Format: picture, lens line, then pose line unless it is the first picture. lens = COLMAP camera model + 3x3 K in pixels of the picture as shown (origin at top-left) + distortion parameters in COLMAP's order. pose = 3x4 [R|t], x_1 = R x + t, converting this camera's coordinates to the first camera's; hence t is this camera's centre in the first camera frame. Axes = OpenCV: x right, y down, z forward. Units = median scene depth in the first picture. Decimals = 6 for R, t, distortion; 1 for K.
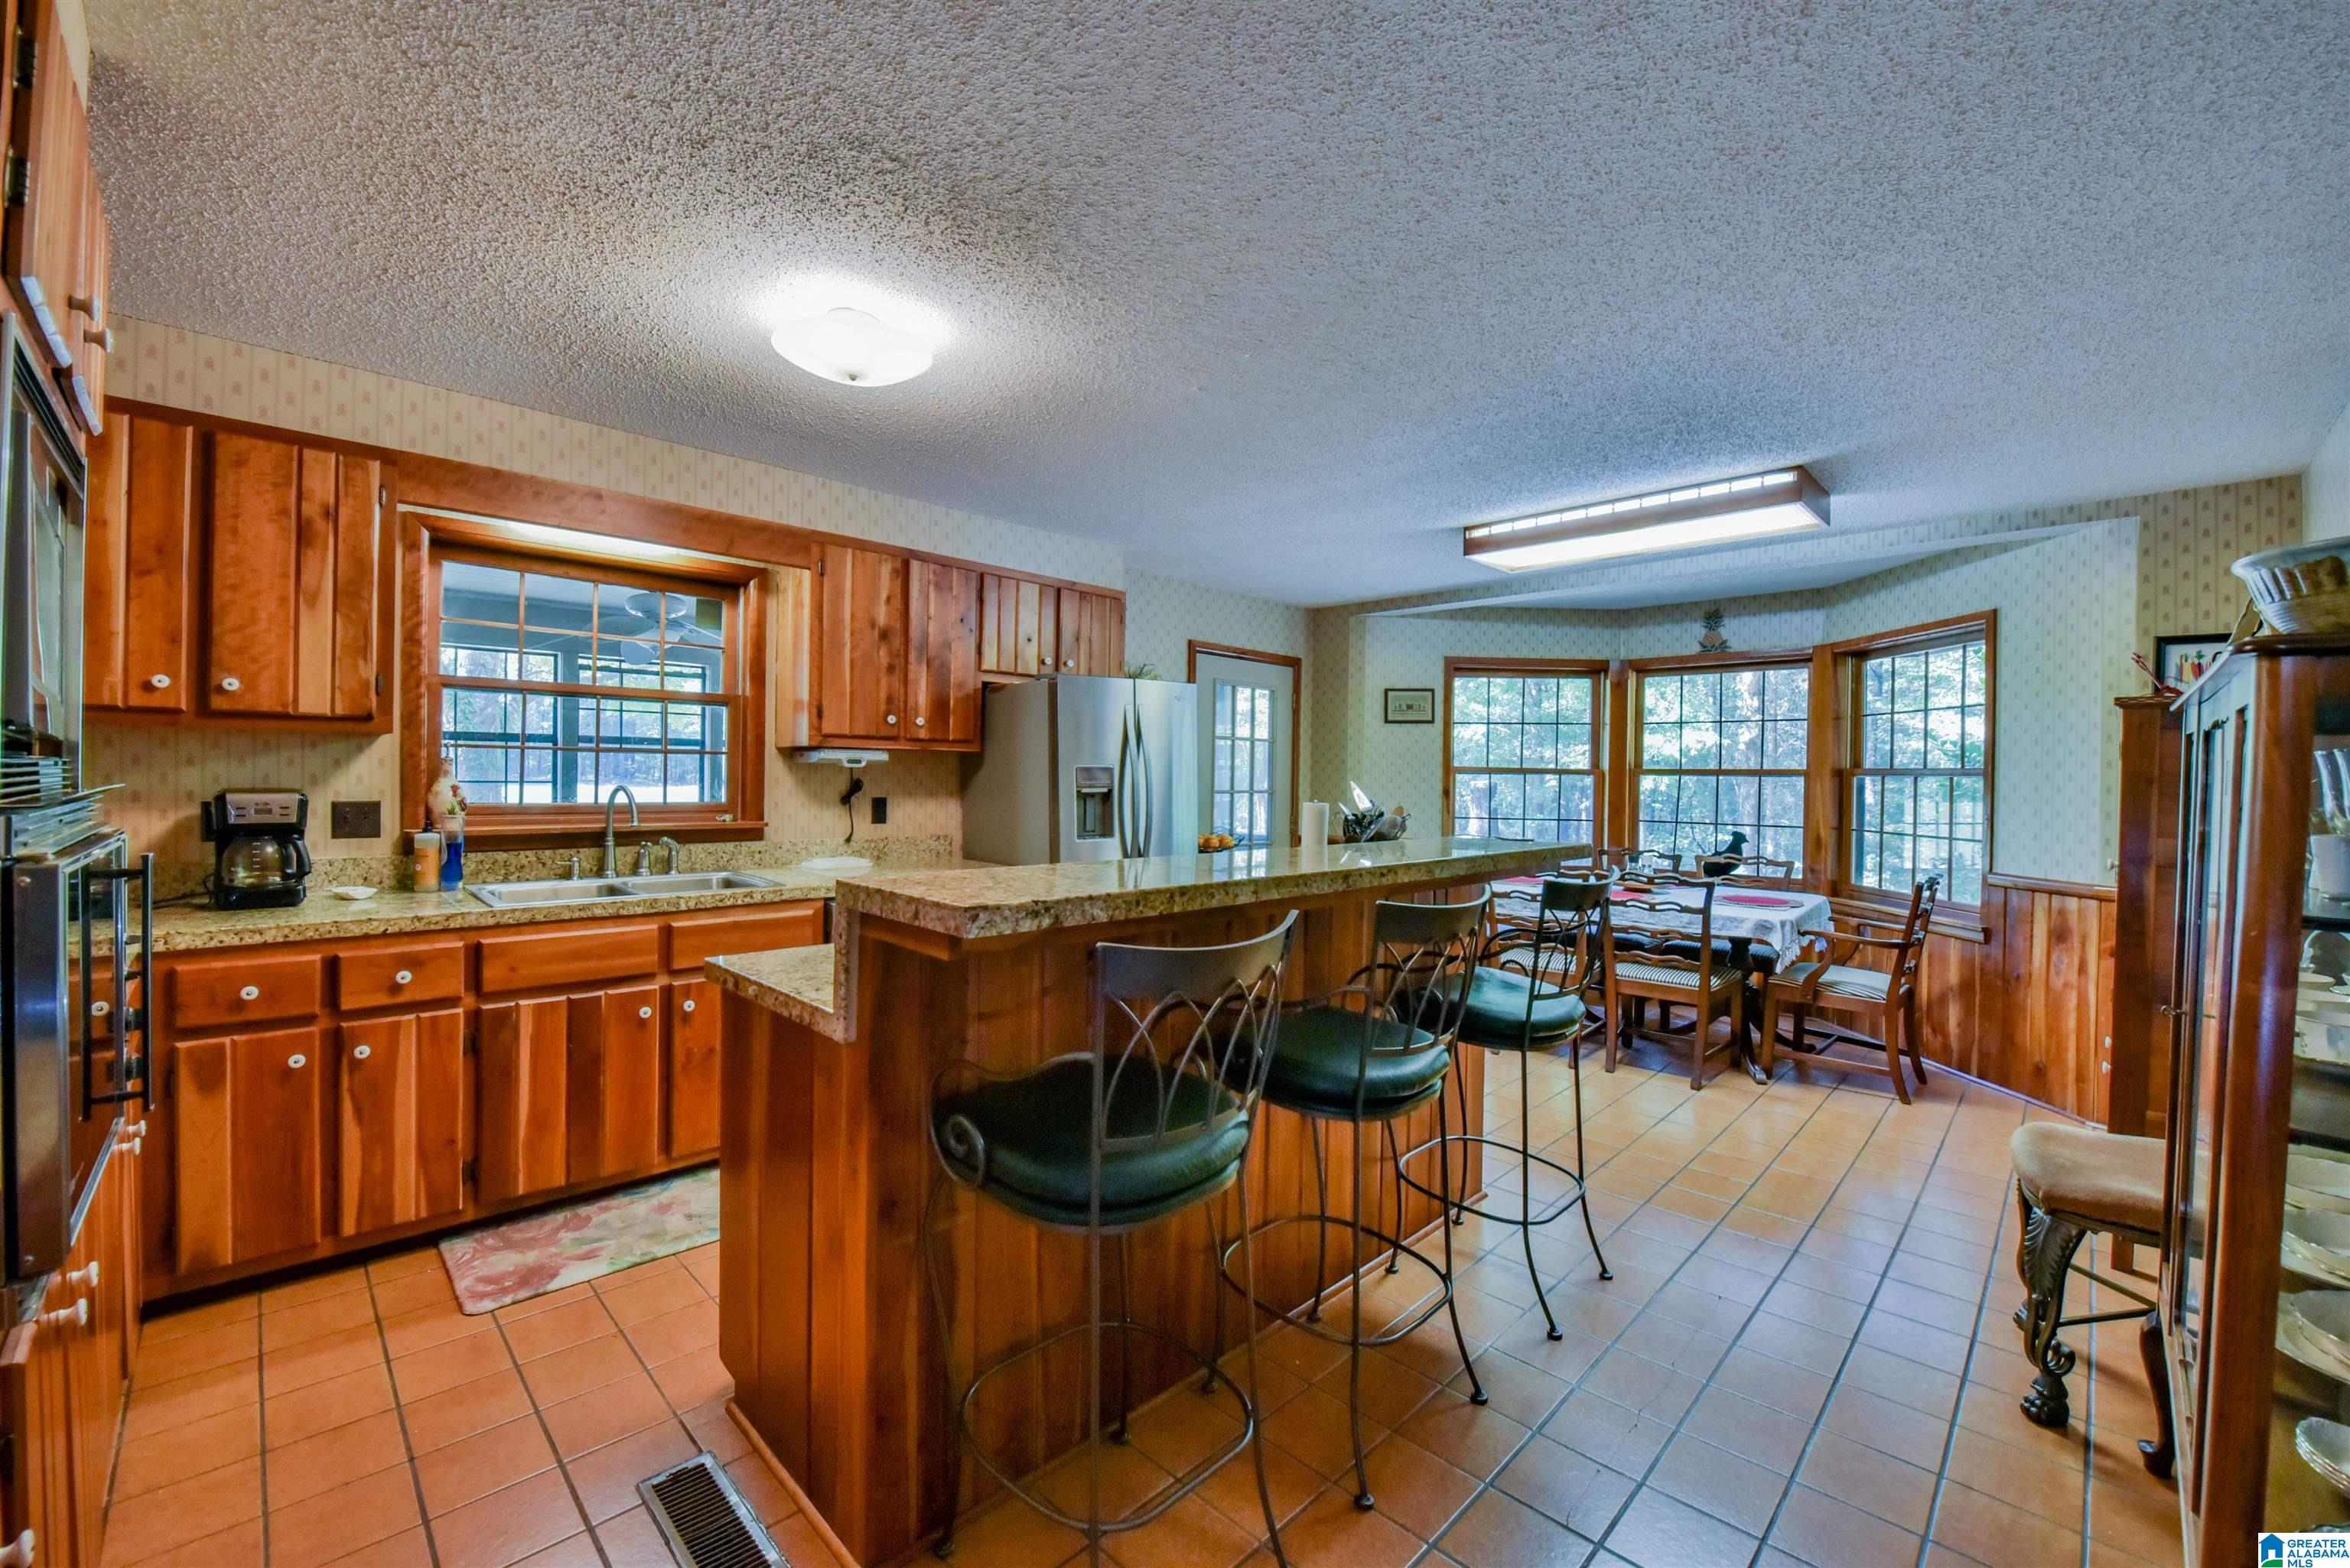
lens RADIAL K [[942.7, 0, 1178.3], [0, 942.7, 778.9], [0, 0, 1]] dist [-0.015401, -0.003080]
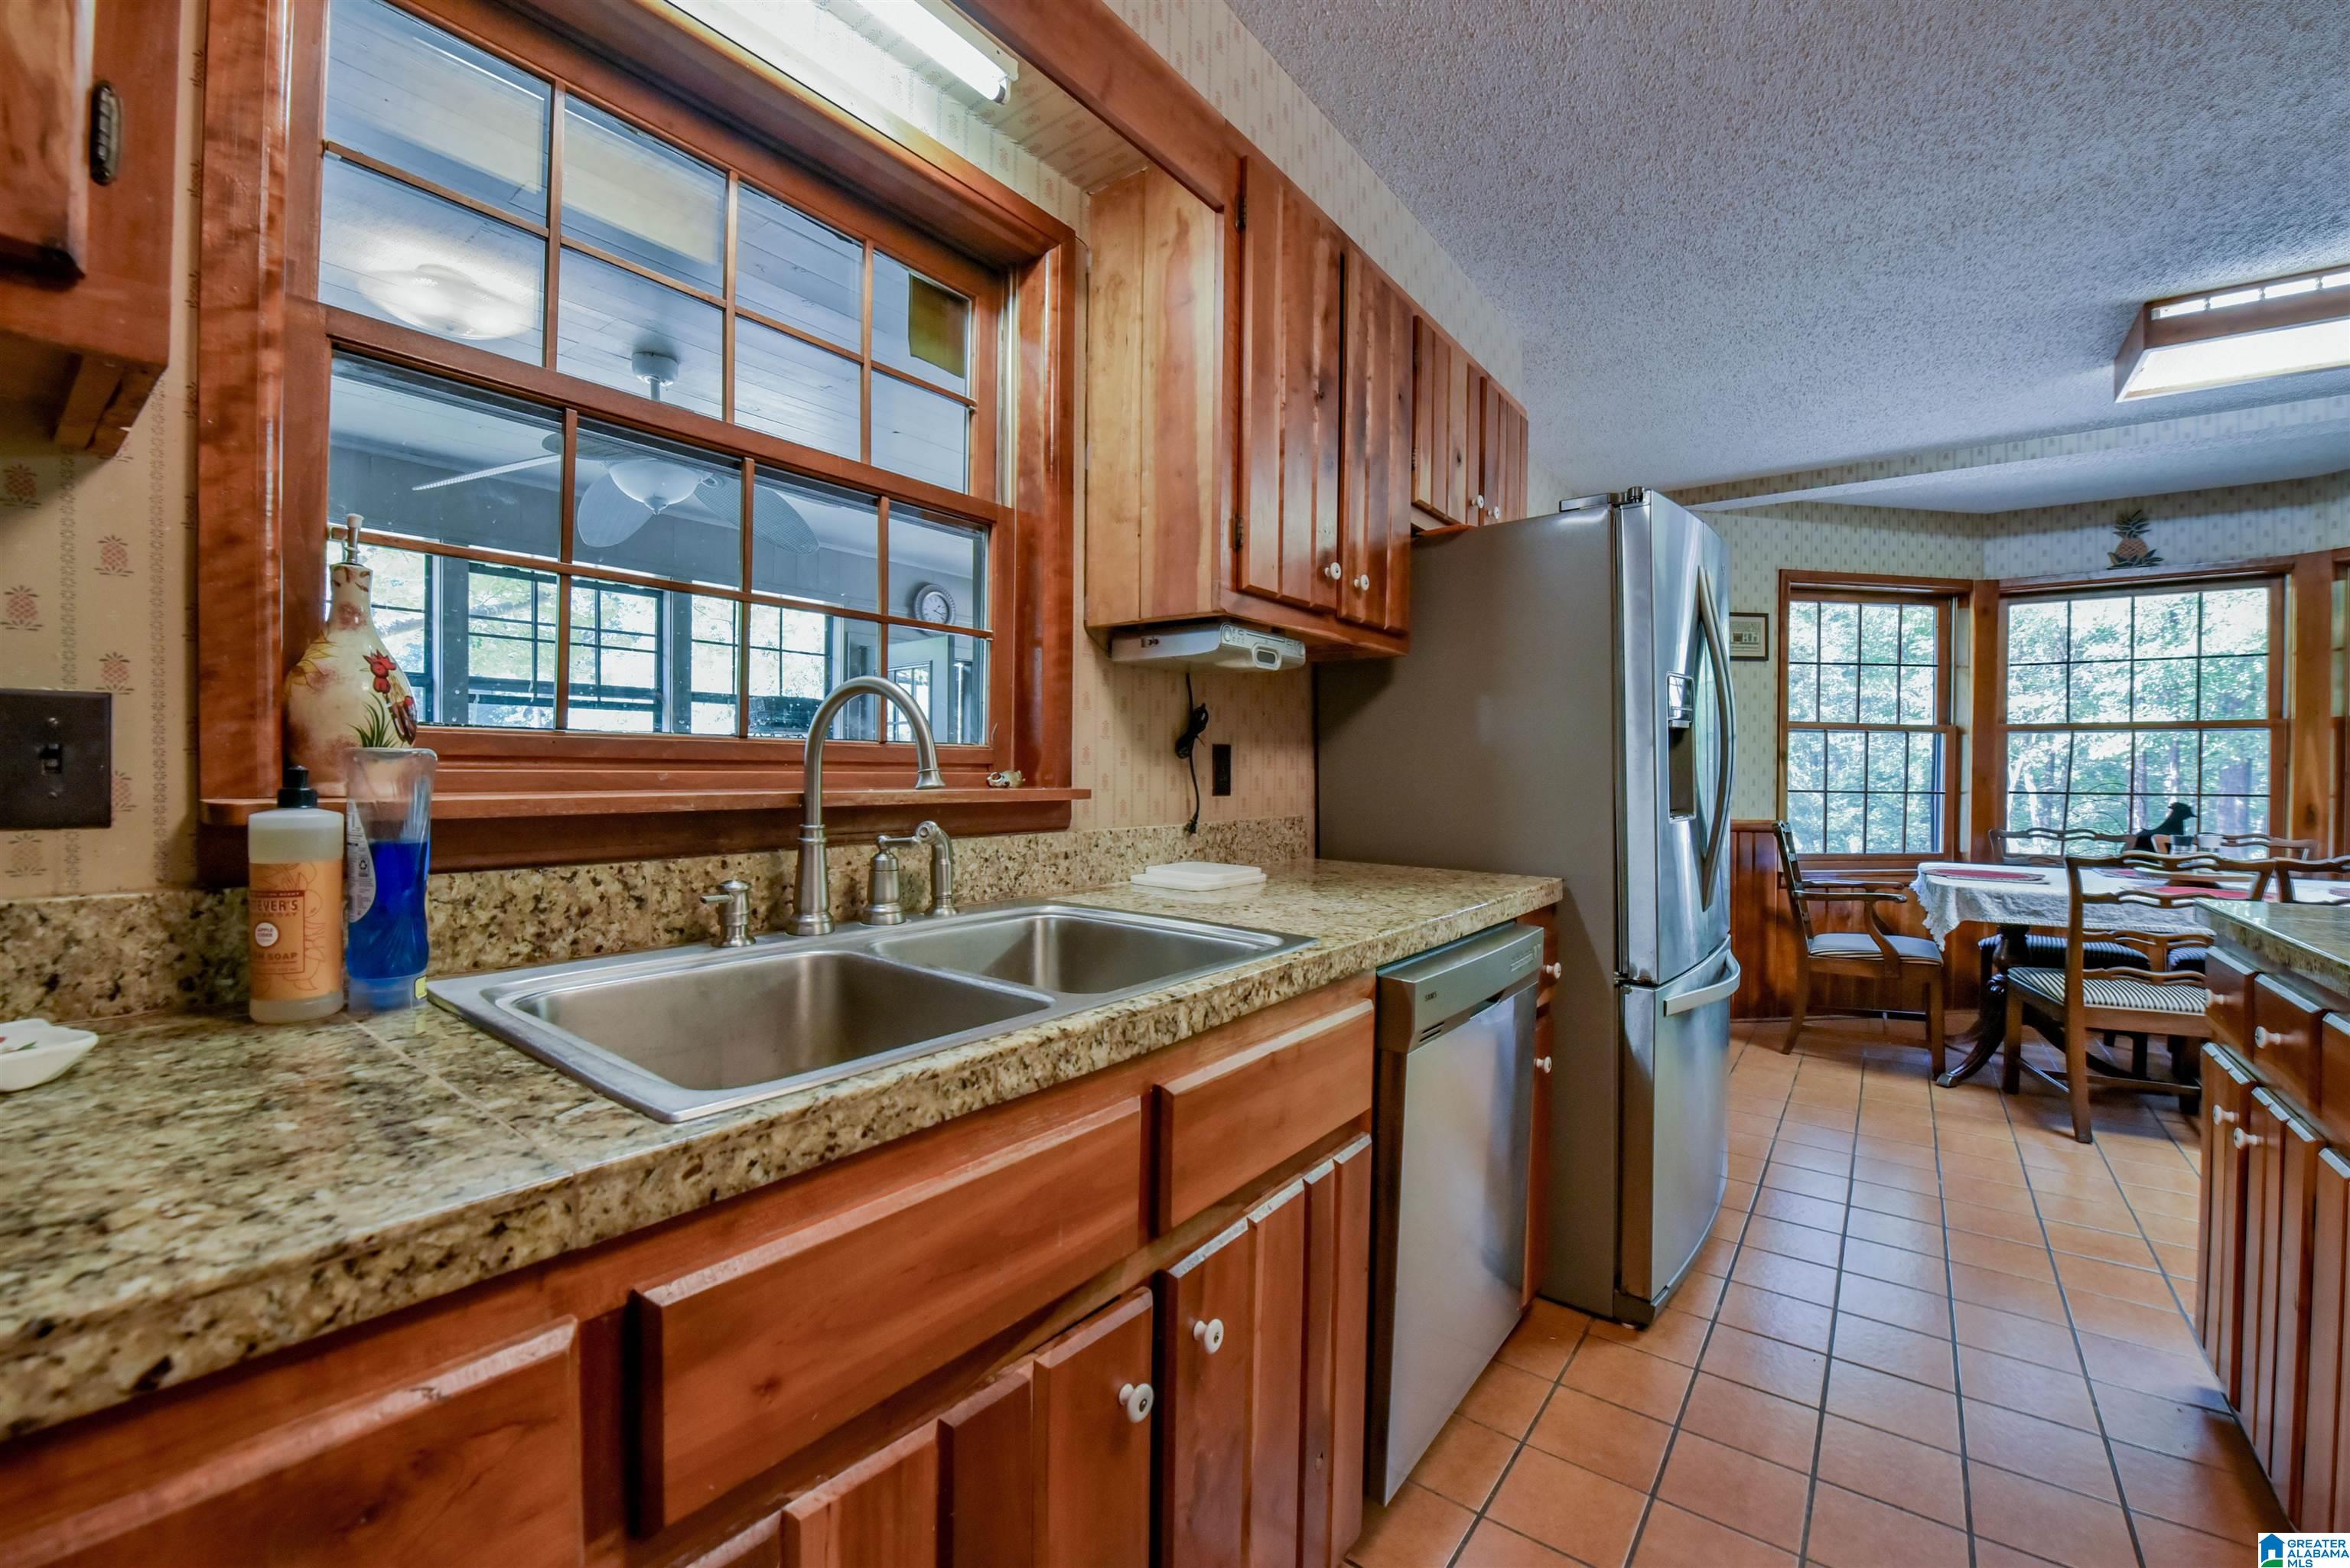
lens RADIAL K [[963.0, 0, 1174.7], [0, 963.0, 777.0], [0, 0, 1]] dist [-0.015965, -0.003257]
pose [[0.990785, -0.008084, 0.135205, -0.459652], [0.007573, 0.999962, 0.004294, 0.038764], [-0.135235, -0.003231, 0.990808, 0.537849]]
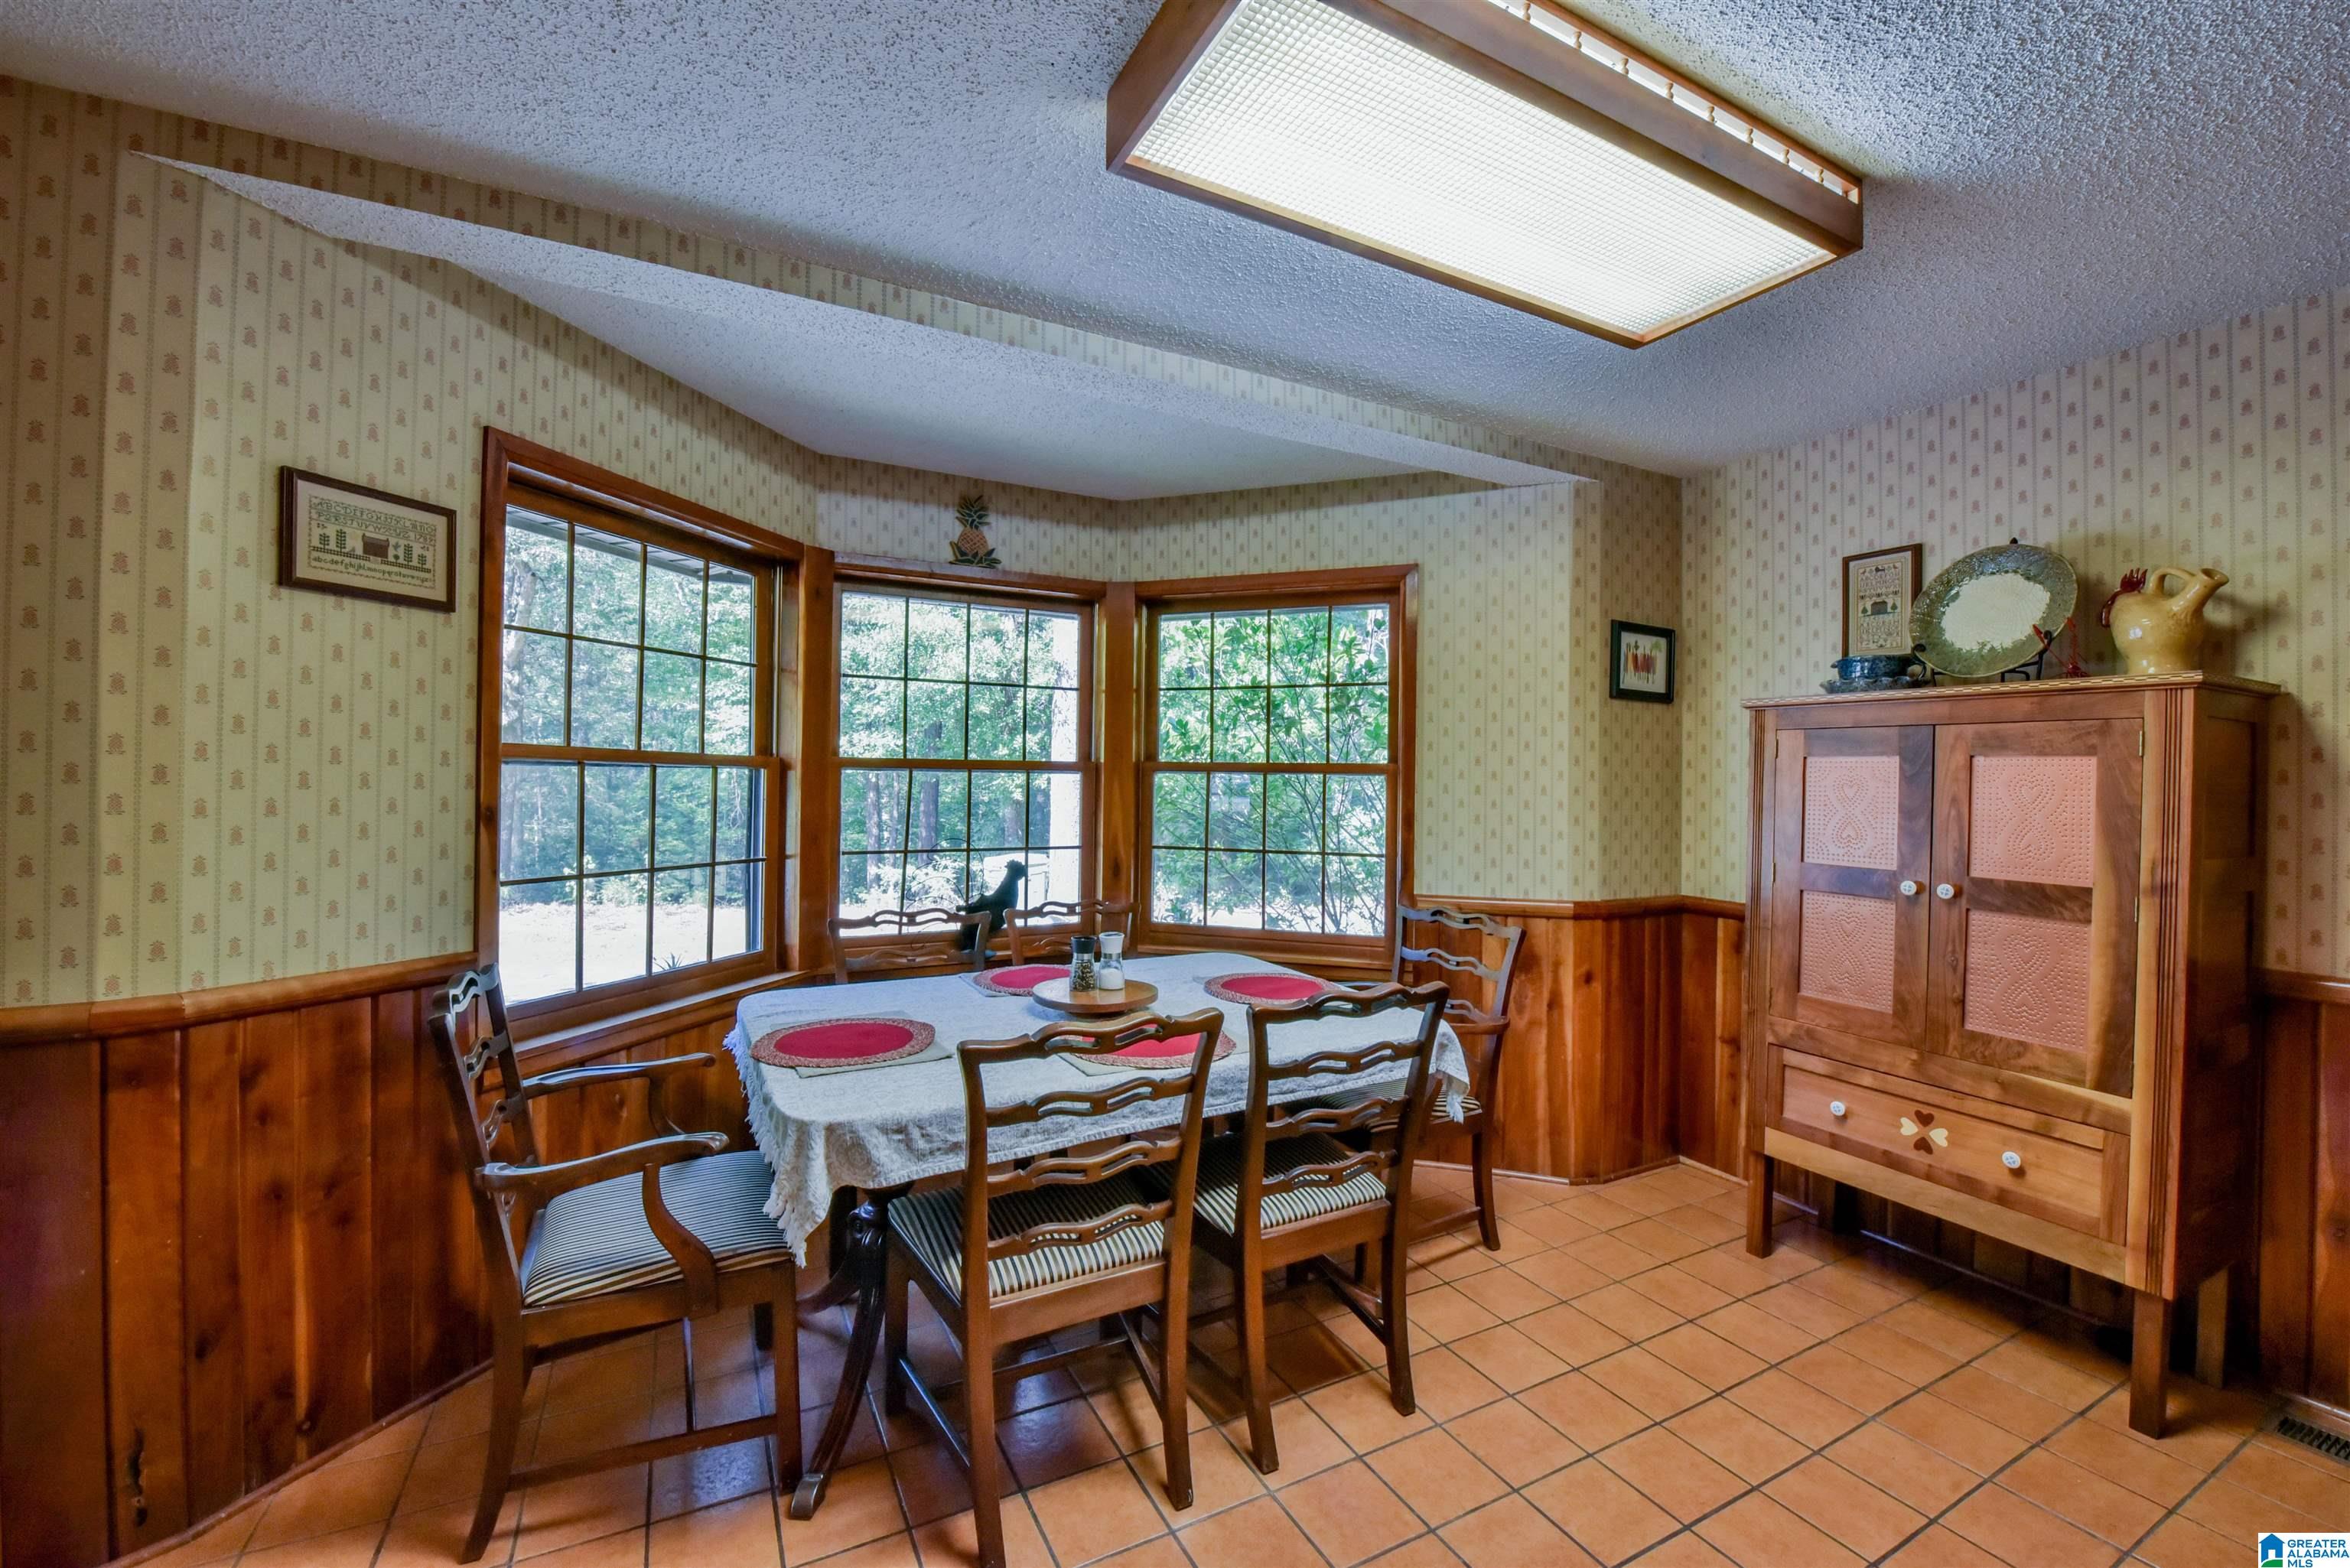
lens RADIAL K [[942.7, 0, 1178.3], [0, 942.7, 778.9], [0, 0, 1]] dist [-0.015401, -0.003080]
pose [[0.300917, -0.006802, 0.953626, 0.051458], [-0.002100, 0.999967, 0.007796, -0.004755], [-0.953648, -0.004349, 0.300893, 1.062265]]
